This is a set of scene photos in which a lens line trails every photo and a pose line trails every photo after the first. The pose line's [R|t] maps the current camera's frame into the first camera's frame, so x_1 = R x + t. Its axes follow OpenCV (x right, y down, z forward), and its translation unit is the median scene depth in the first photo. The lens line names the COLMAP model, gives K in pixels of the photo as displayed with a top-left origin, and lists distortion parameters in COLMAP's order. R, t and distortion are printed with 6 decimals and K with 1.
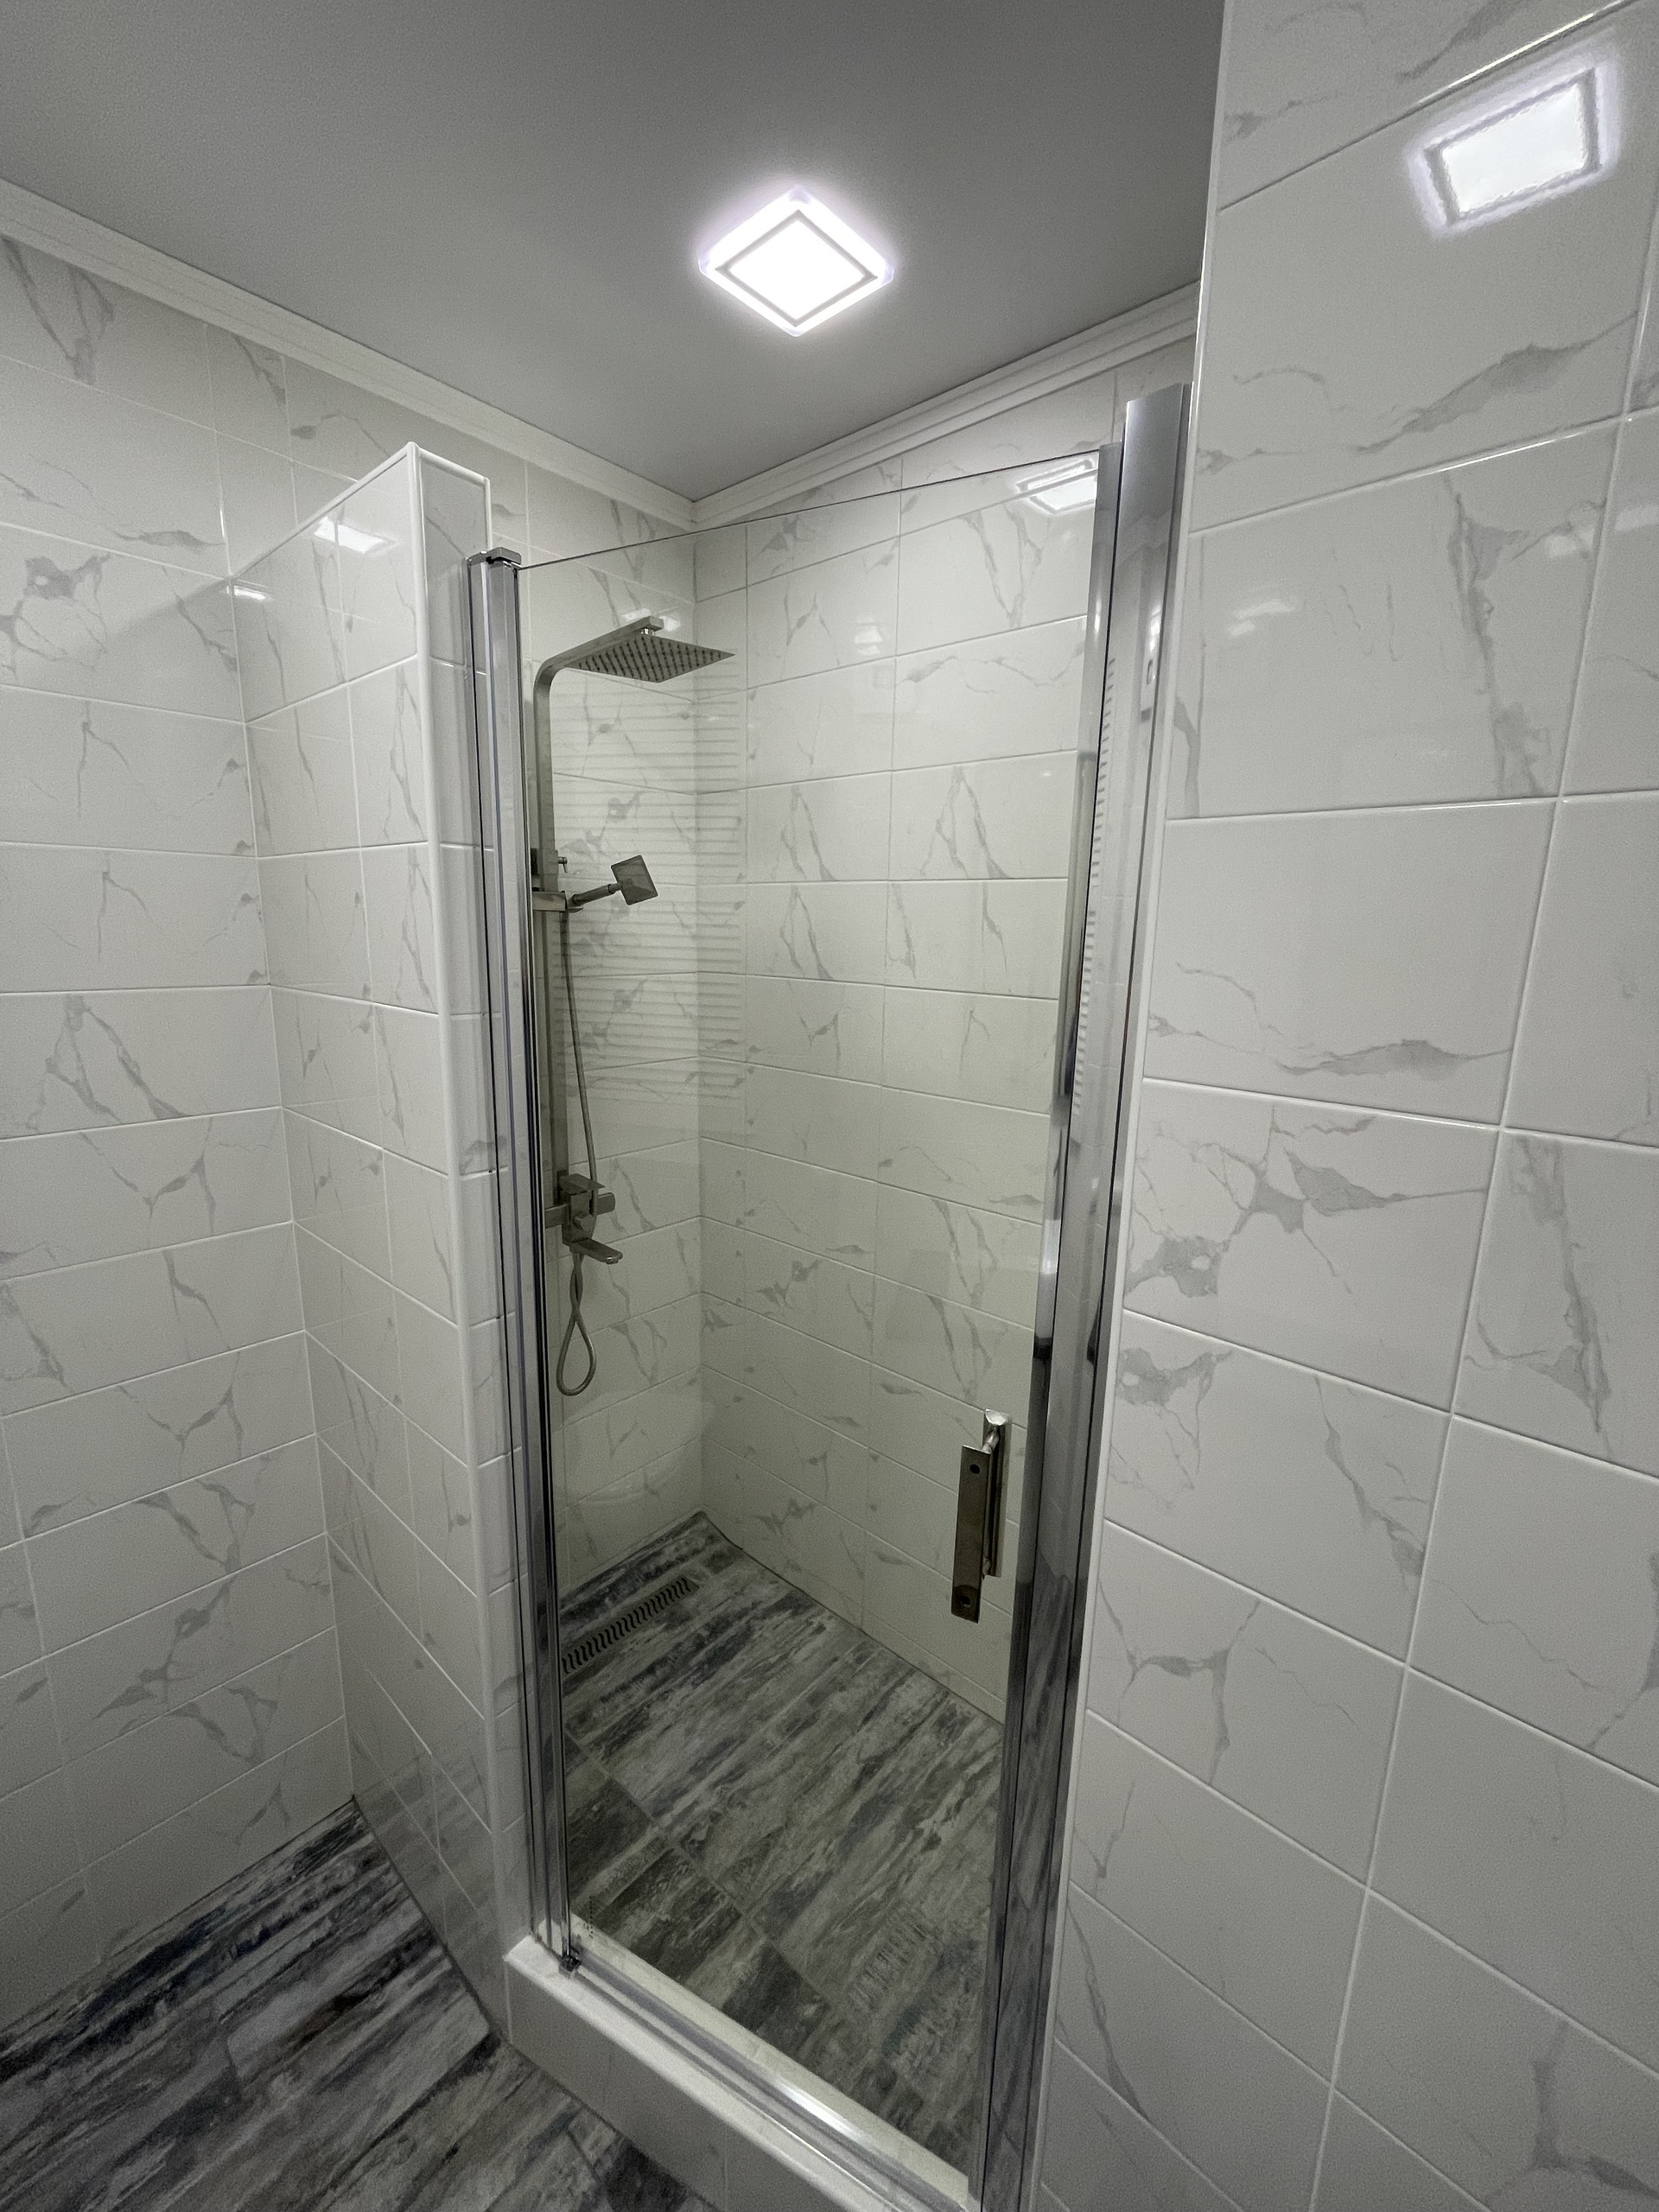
lens RADIAL K [[893.1, 0, 828.6], [0, 893.1, 1106.9], [0, 0, 1]] dist [-0.006165, 0.001380]
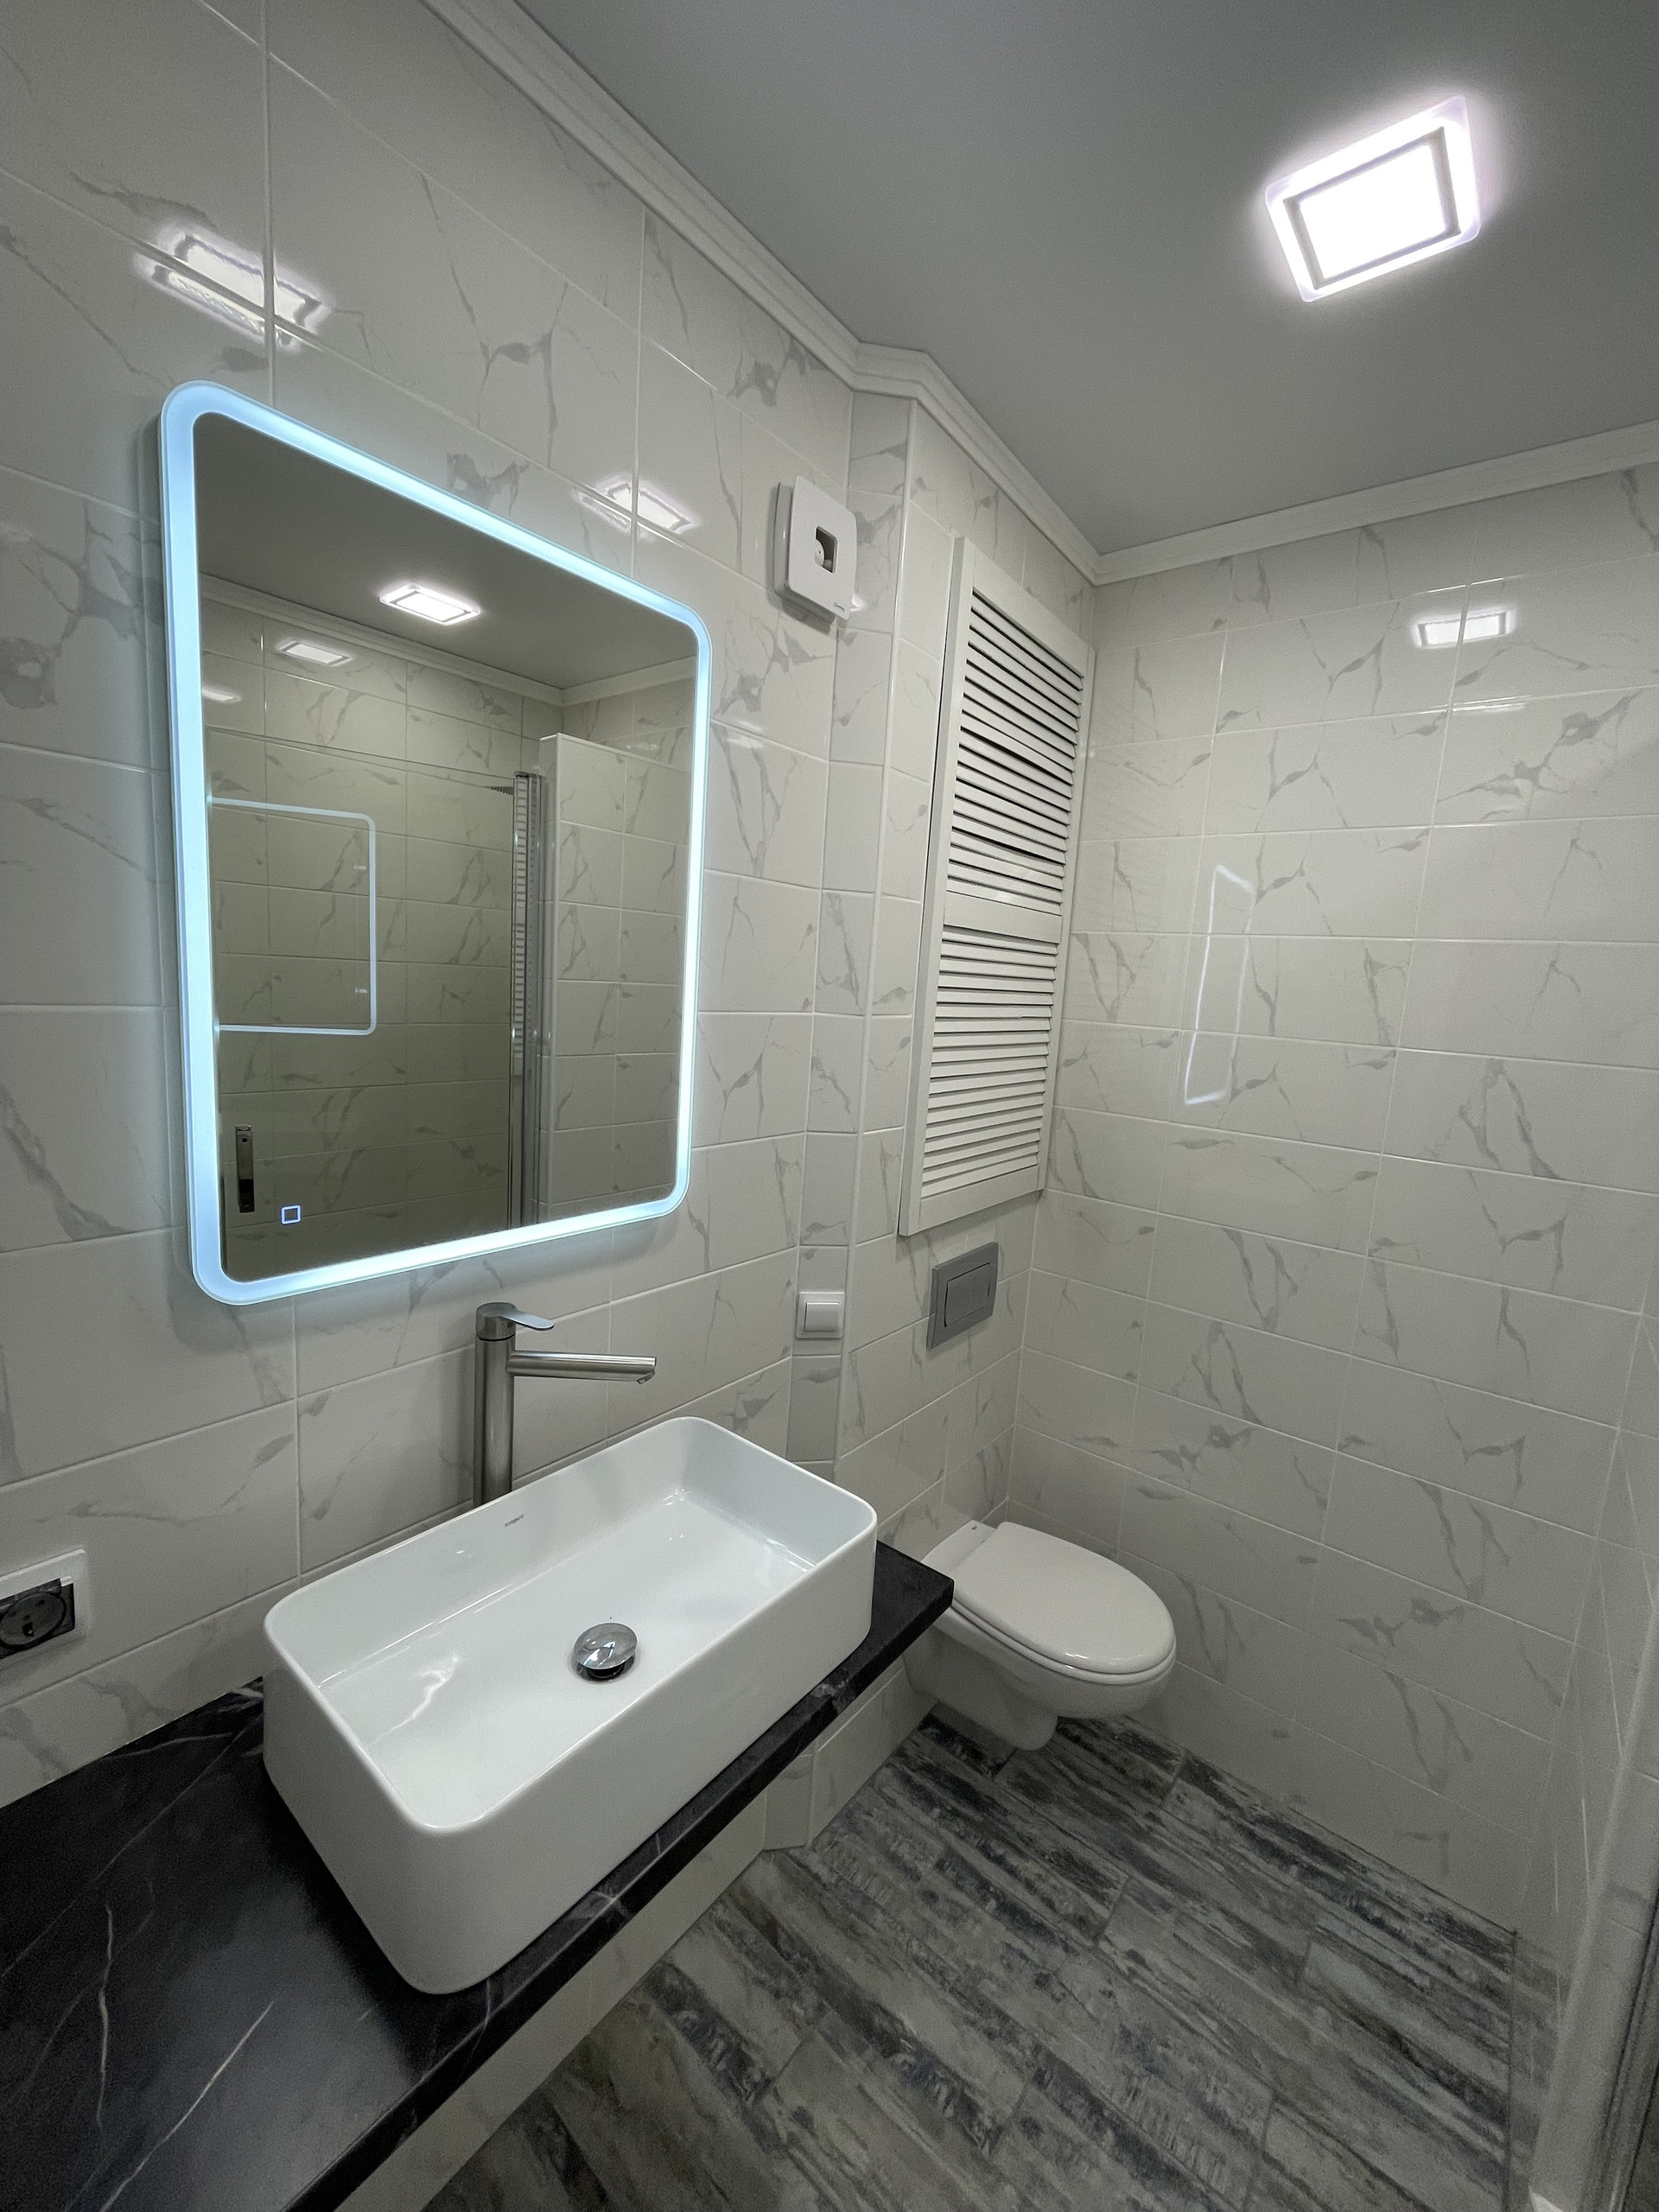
lens RADIAL K [[893.1, 0, 824.4], [0, 893.1, 1102.9], [0, 0, 1]] dist [-0.006165, 0.001380]
pose [[0.049667, 0.127595, -0.990582, 0.289989], [-0.256080, 0.960278, 0.110852, 0.029575], [0.965379, 0.248163, 0.080369, 0.015131]]
